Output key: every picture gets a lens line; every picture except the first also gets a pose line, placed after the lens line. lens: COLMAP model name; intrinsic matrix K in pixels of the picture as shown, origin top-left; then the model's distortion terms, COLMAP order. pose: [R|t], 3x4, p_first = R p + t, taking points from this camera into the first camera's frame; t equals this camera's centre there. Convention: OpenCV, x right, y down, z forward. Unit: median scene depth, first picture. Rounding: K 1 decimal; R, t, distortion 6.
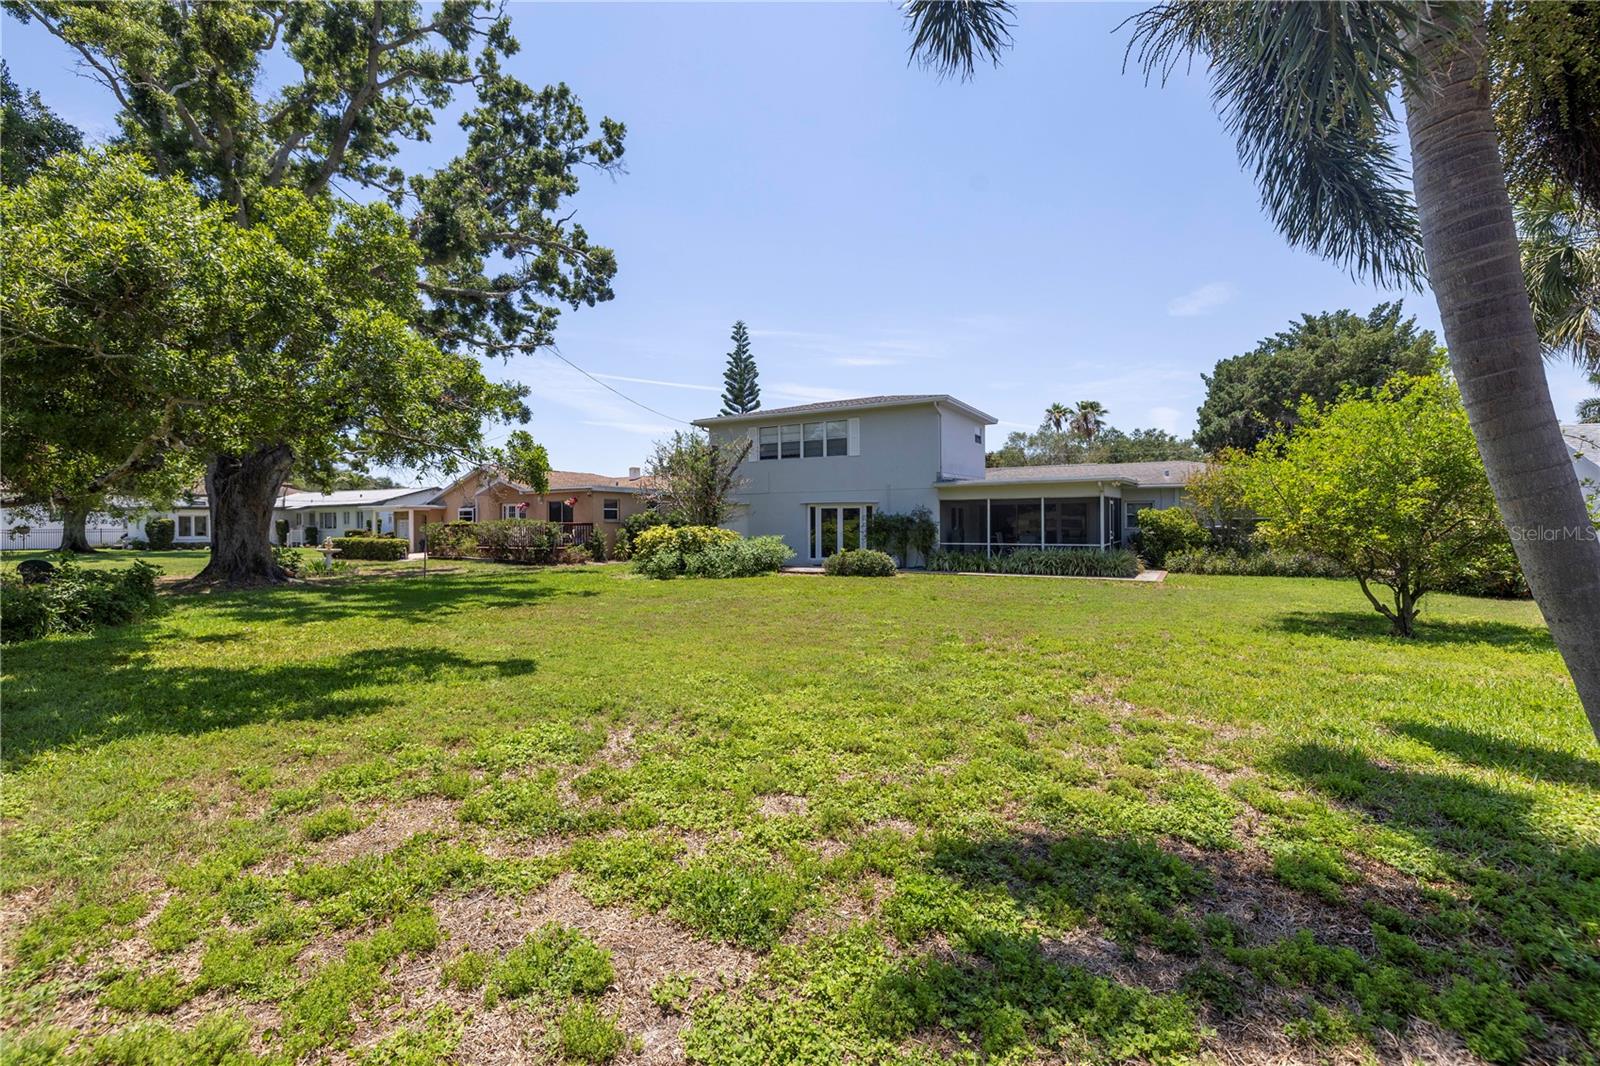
lens RADIAL K [[677.0, 0, 800.0], [0, 677.0, 533.0], [0, 0, 1]] dist [0.001902, -0.000121]
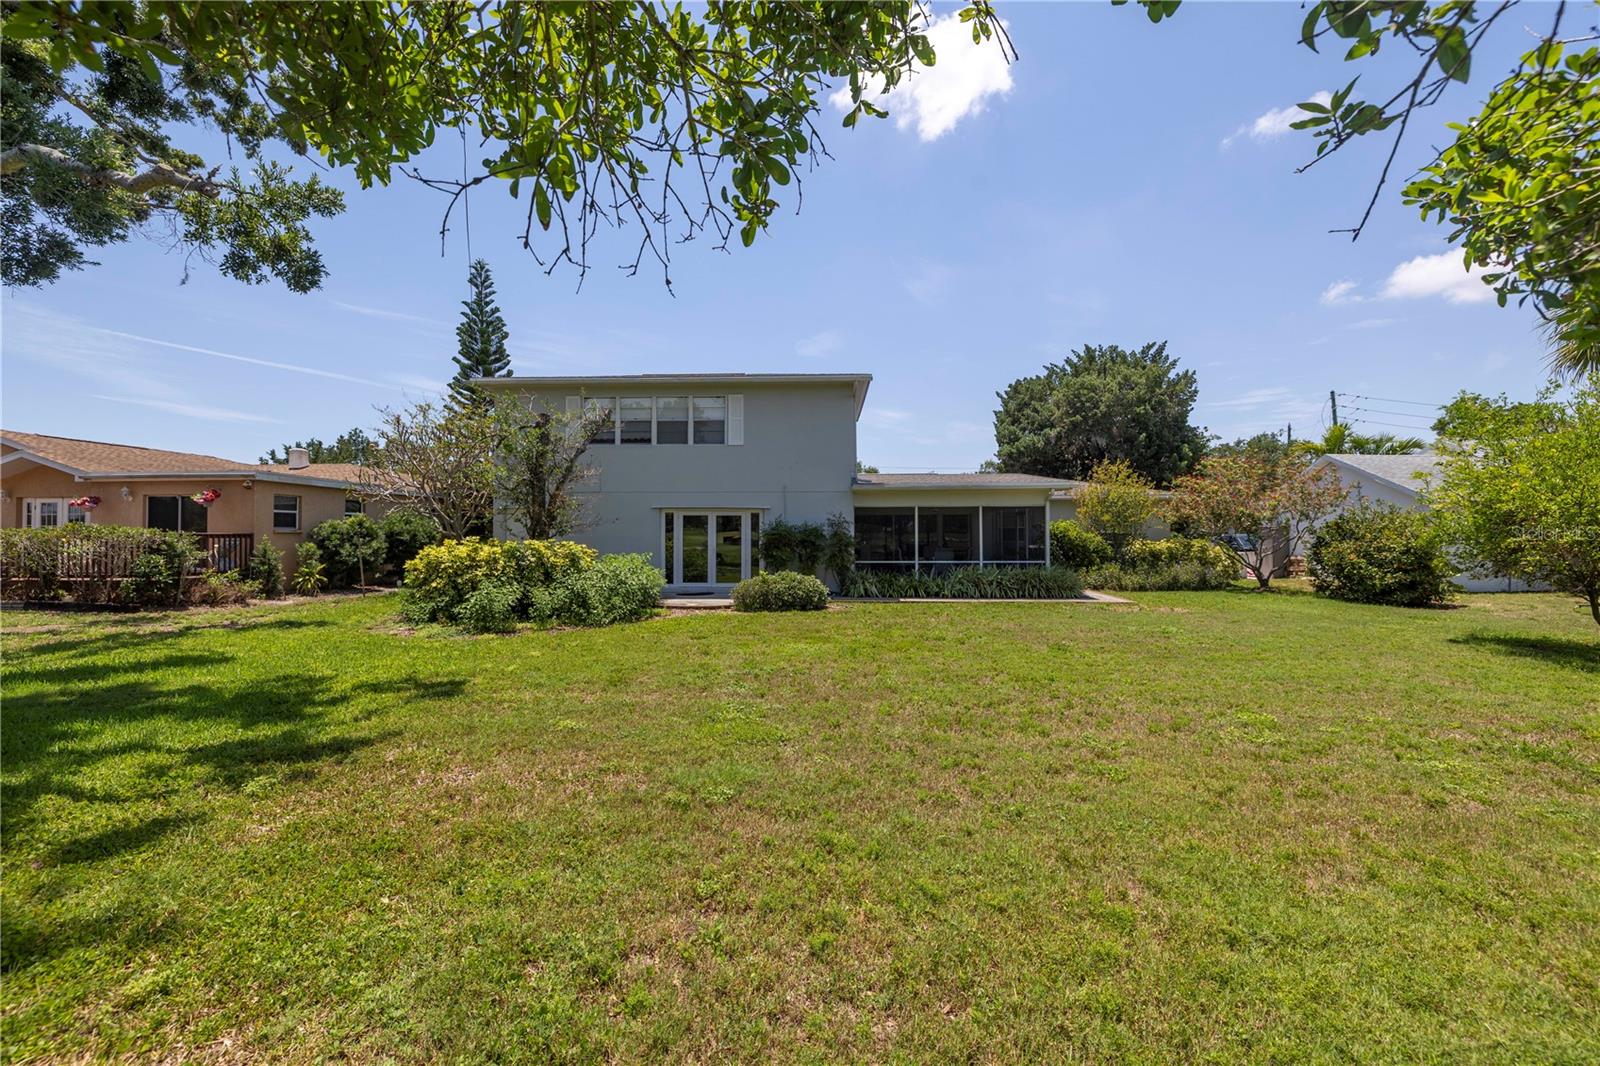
lens RADIAL K [[677.0, 0, 800.0], [0, 677.0, 533.0], [0, 0, 1]] dist [0.001902, -0.000121]
pose [[0.881628, 0.005064, 0.471918, -0.201959], [0.003246, 0.999854, -0.016795, -0.004542], [-0.471934, 0.016339, 0.881482, 0.302331]]
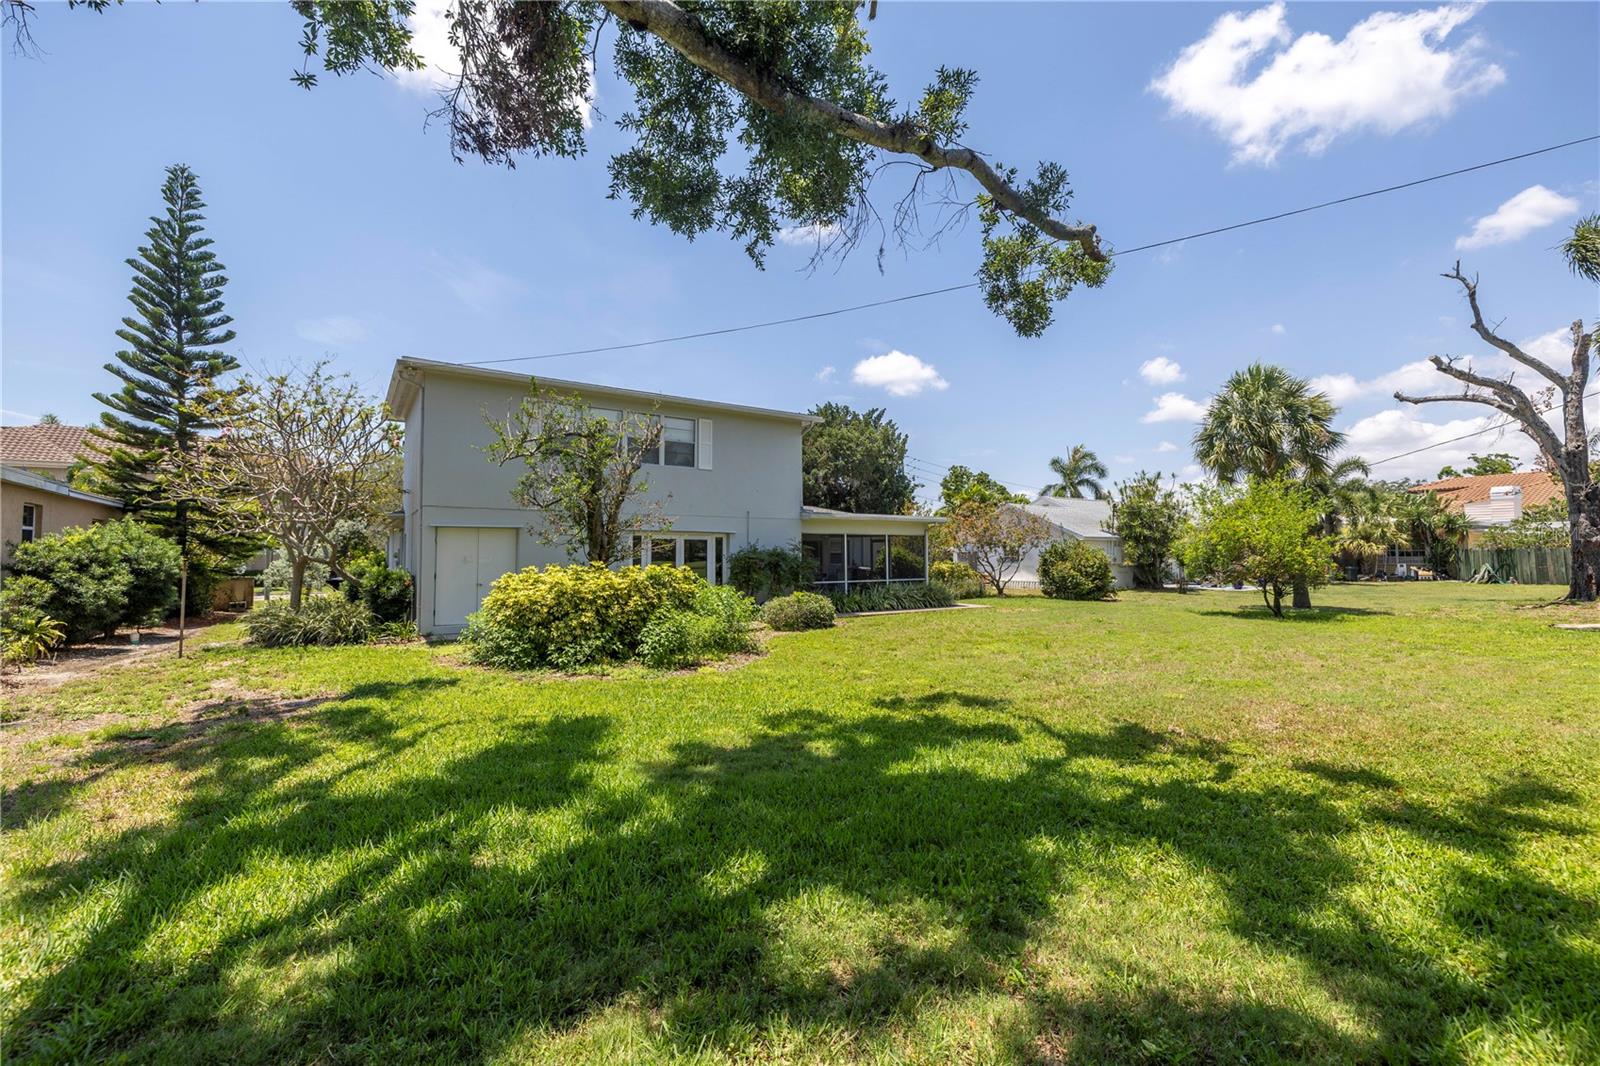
lens RADIAL K [[677.0, 0, 800.0], [0, 677.0, 533.0], [0, 0, 1]] dist [0.001902, -0.000121]
pose [[0.405633, 0.036328, 0.913314, -0.535484], [0.018853, 0.998665, -0.048096, -0.006857], [-0.913842, 0.036727, 0.404407, 0.592293]]
